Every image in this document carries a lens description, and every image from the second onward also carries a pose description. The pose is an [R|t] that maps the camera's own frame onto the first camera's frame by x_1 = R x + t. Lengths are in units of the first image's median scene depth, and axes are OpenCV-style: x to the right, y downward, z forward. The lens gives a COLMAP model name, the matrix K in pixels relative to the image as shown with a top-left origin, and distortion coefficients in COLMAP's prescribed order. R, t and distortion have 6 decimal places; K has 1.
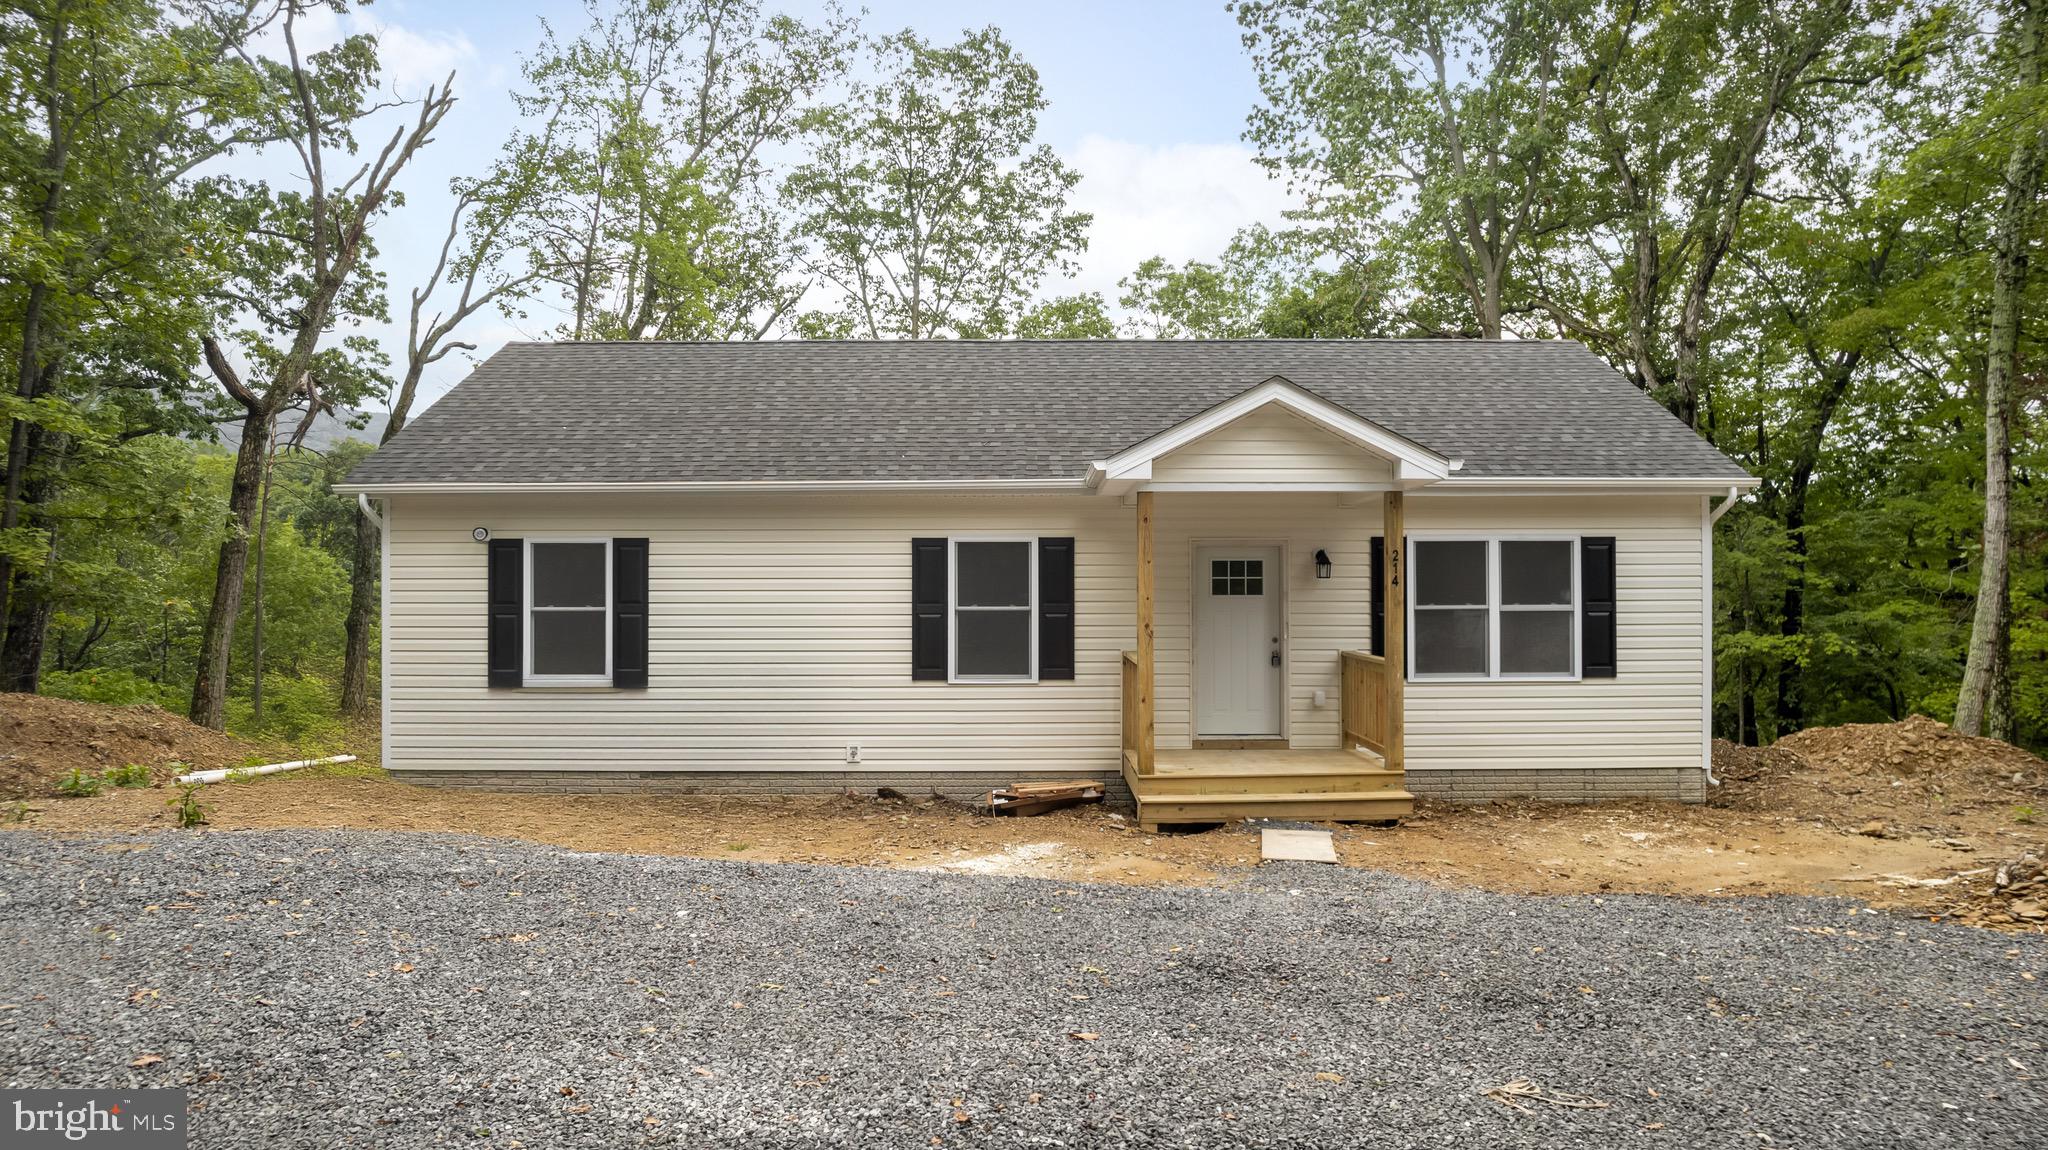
lens RADIAL K [[1327.0, 0, 1088.0], [0, 1327.0, 583.2], [0, 0, 1]] dist [-0.039981, 0.031948]
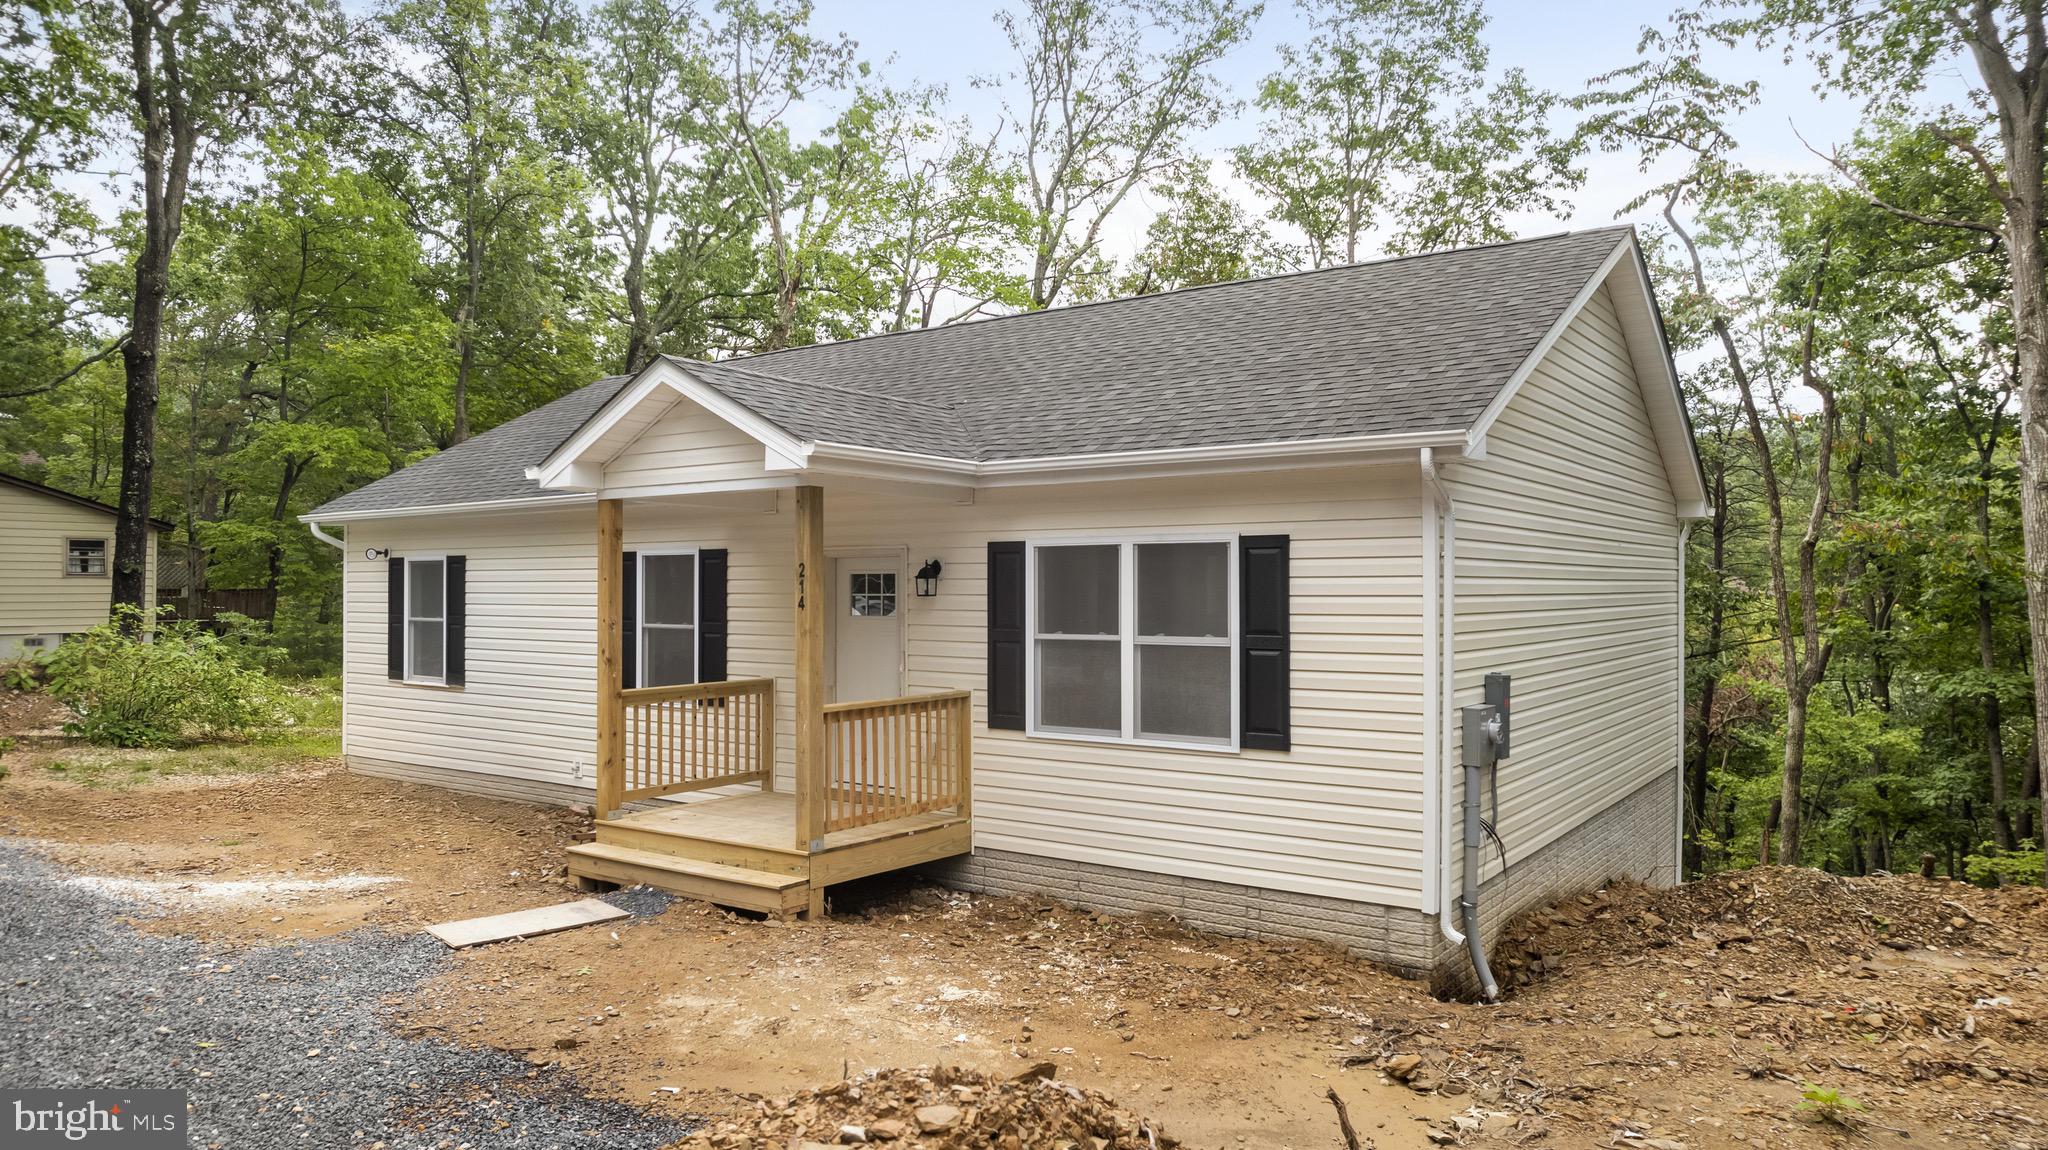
lens RADIAL K [[1327.0, 0, 1036.6], [0, 1327.0, 578.4], [0, 0, 1]] dist [-0.039981, 0.031948]
pose [[0.804545, -0.002213, -0.593888, 0.687059], [0.003829, 0.999992, 0.001461, -0.014933], [0.593880, -0.003450, 0.804546, 0.406377]]
